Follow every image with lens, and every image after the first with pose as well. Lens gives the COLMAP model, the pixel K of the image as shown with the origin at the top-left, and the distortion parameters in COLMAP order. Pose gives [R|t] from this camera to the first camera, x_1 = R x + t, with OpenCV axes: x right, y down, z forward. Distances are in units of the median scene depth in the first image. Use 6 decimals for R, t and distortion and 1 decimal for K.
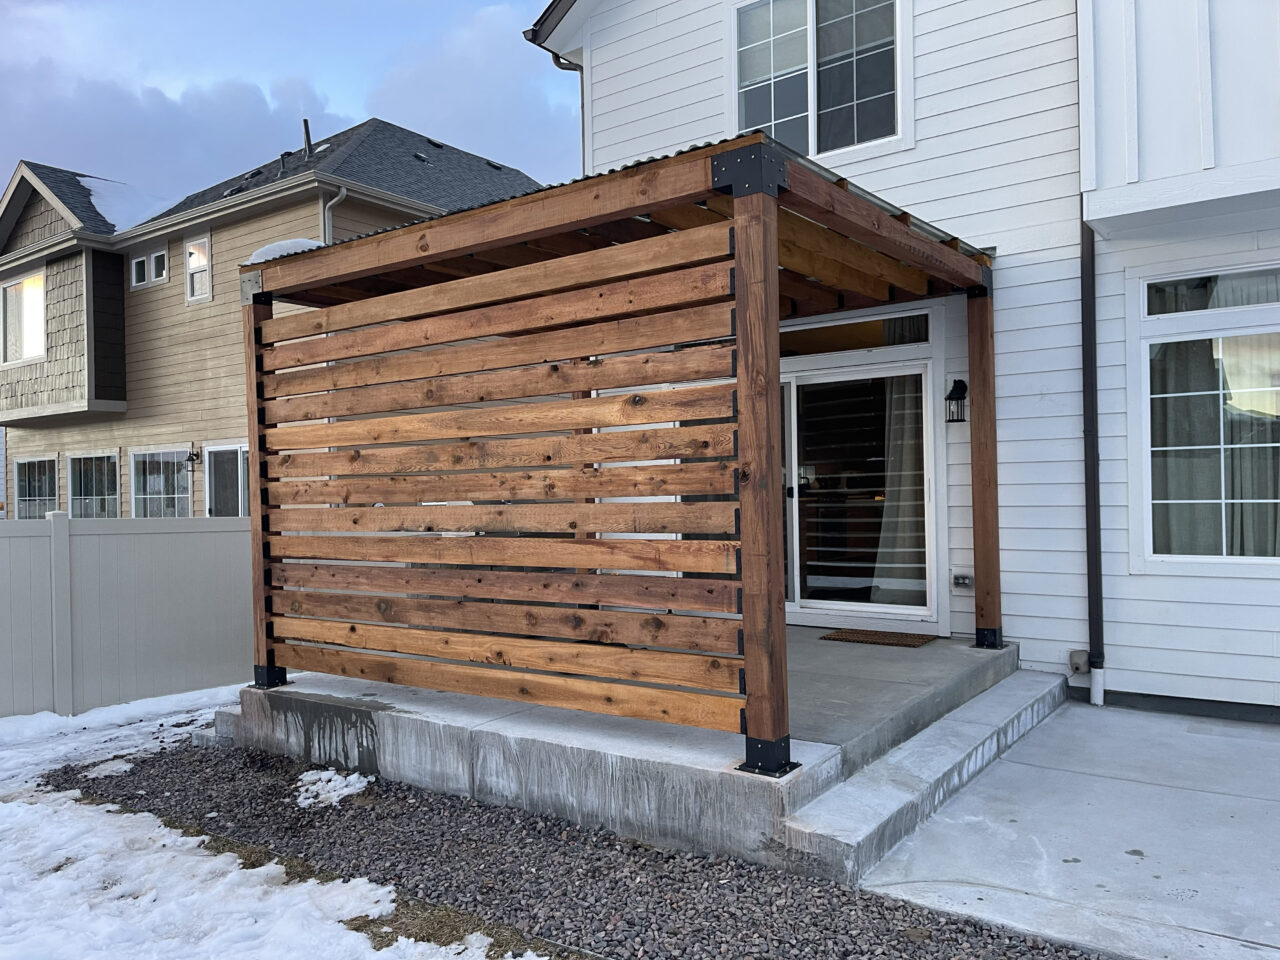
lens RADIAL K [[962.6, 0, 636.4], [0, 962.6, 485.5], [0, 0, 1]] dist [0.033671, 0.000687]
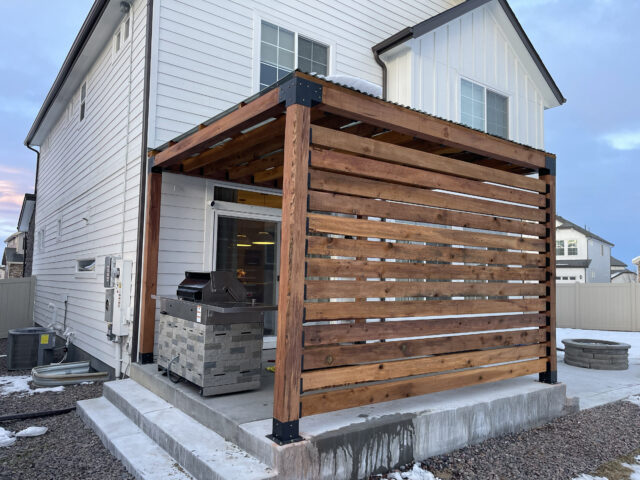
lens RADIAL K [[481.3, 0, 317.9], [0, 481.3, 239.1], [0, 0, 1]] dist [0.033671, 0.000687]
pose [[0.299589, 0.104471, 0.948331, -1.051172], [-0.030963, 0.994528, -0.099778, 0.036432], [-0.953566, 0.000529, 0.301184, 0.907915]]
